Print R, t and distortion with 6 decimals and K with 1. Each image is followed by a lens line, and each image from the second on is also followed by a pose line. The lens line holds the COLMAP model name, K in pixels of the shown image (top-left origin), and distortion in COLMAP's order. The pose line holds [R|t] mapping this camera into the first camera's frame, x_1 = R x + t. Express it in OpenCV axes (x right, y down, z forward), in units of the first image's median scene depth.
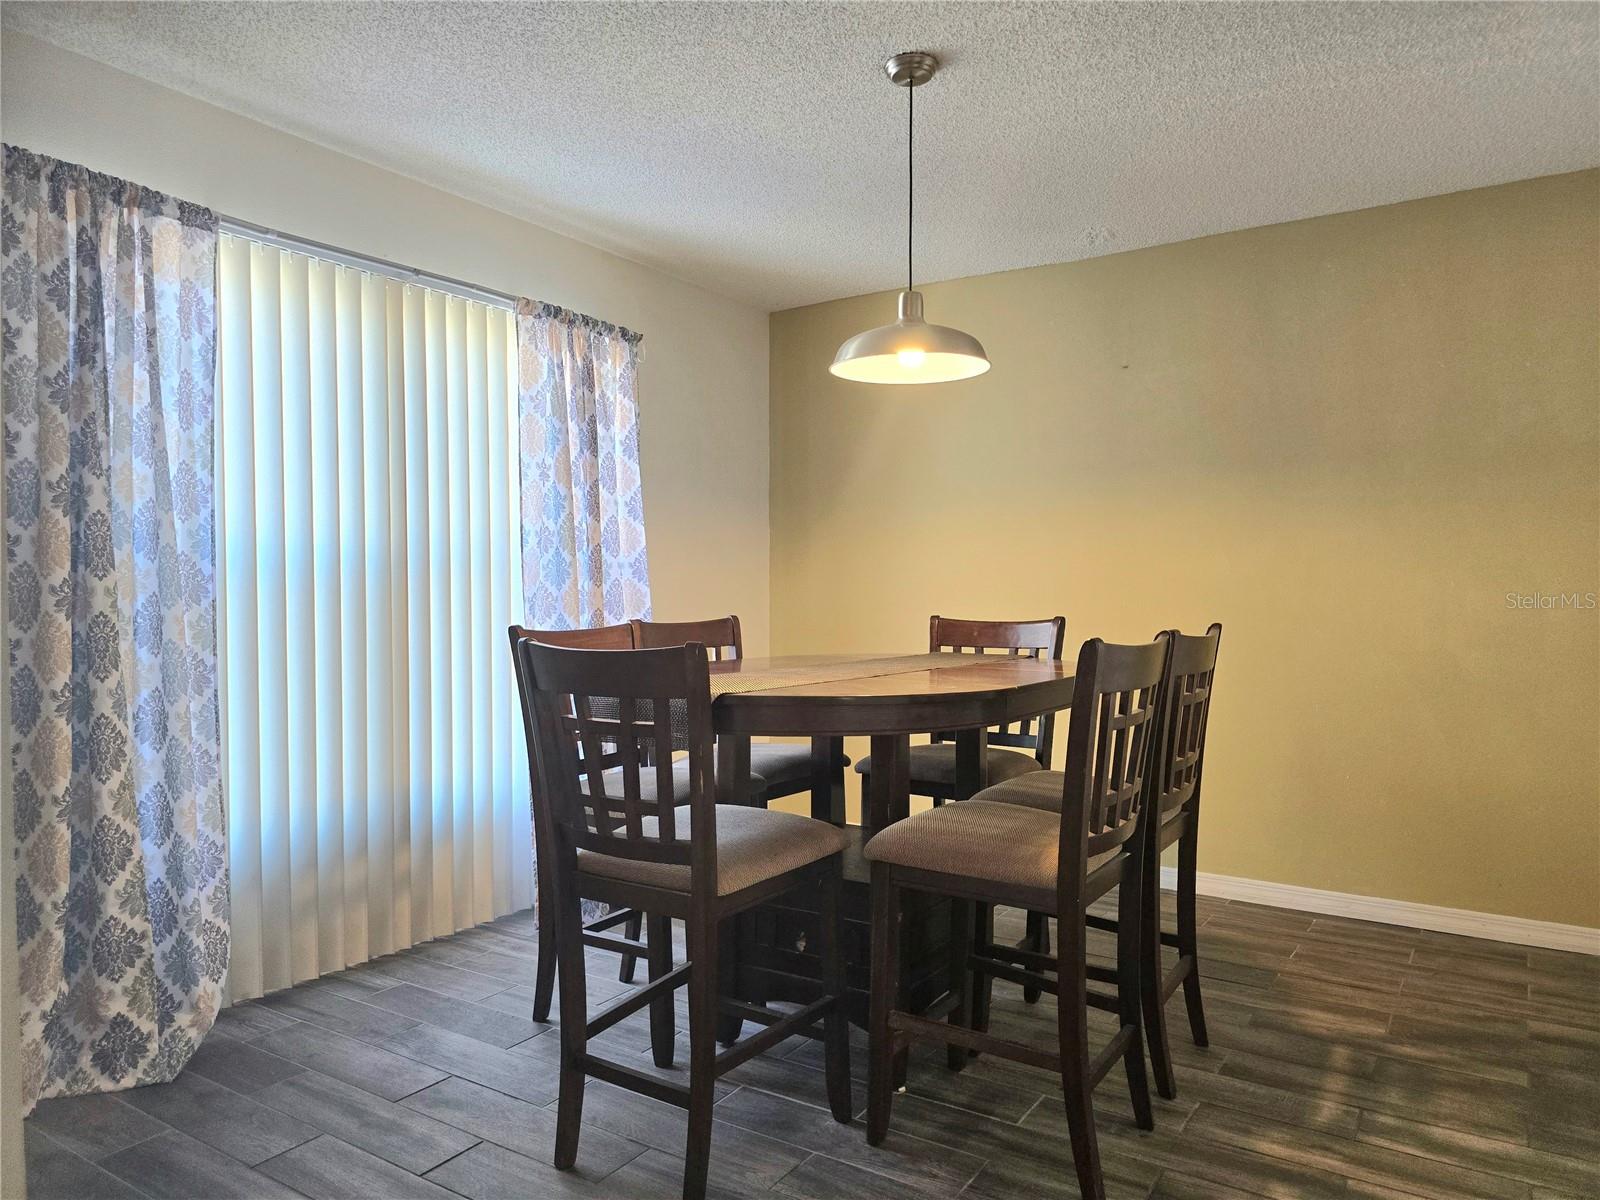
lens RADIAL K [[1083.3, 0, 830.7], [0, 1083.3, 623.5], [0, 0, 1]] dist [0.065028, -0.059628]
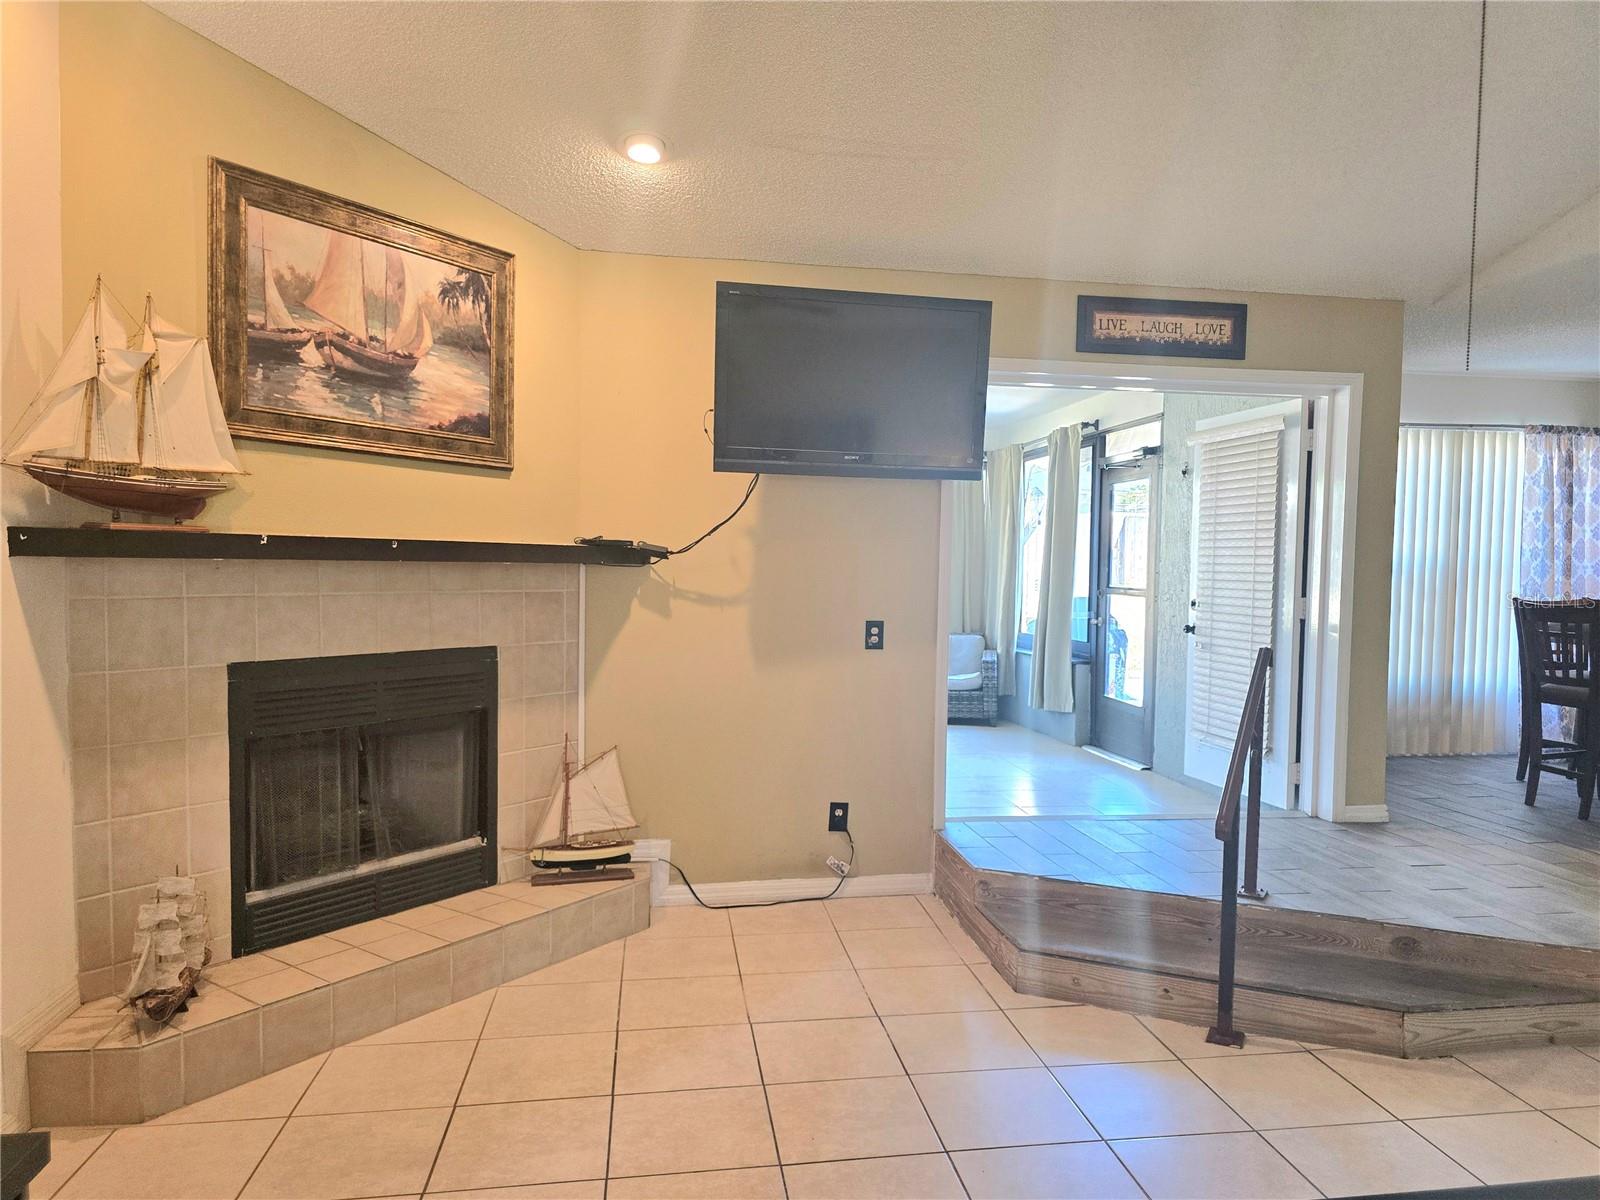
lens RADIAL K [[1083.3, 0, 819.5], [0, 1083.3, 623.3], [0, 0, 1]] dist [0.065028, -0.059628]
pose [[0.668160, 0.044758, -0.742670, 0.346549], [-0.036550, 0.998958, 0.027320, 0.037677], [0.743119, 0.008890, 0.669100, -1.249970]]
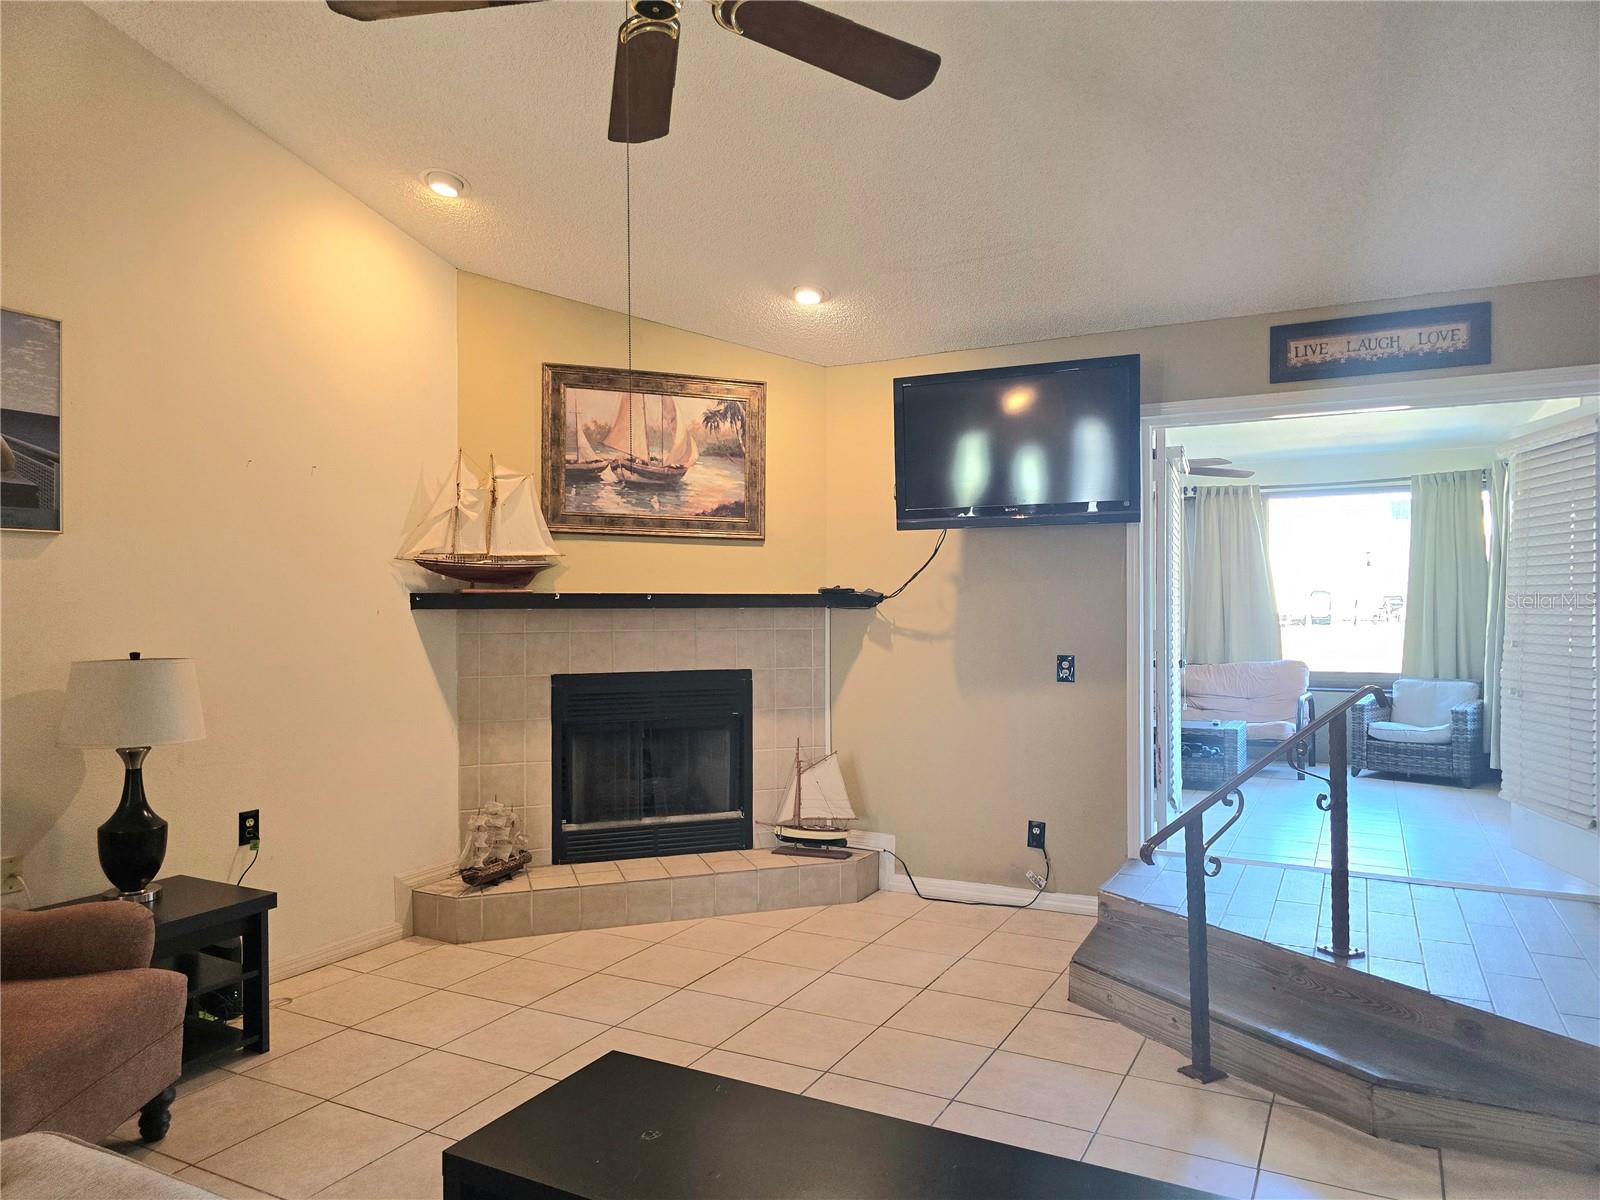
lens RADIAL K [[1083.3, 0, 823.0], [0, 1083.3, 609.0], [0, 0, 1]] dist [0.065028, -0.059628]
pose [[0.088076, -0.002566, -0.996110, 0.837602], [-0.029417, 0.999554, -0.005176, 0.022883], [0.995679, 0.029759, 0.087961, -0.740193]]
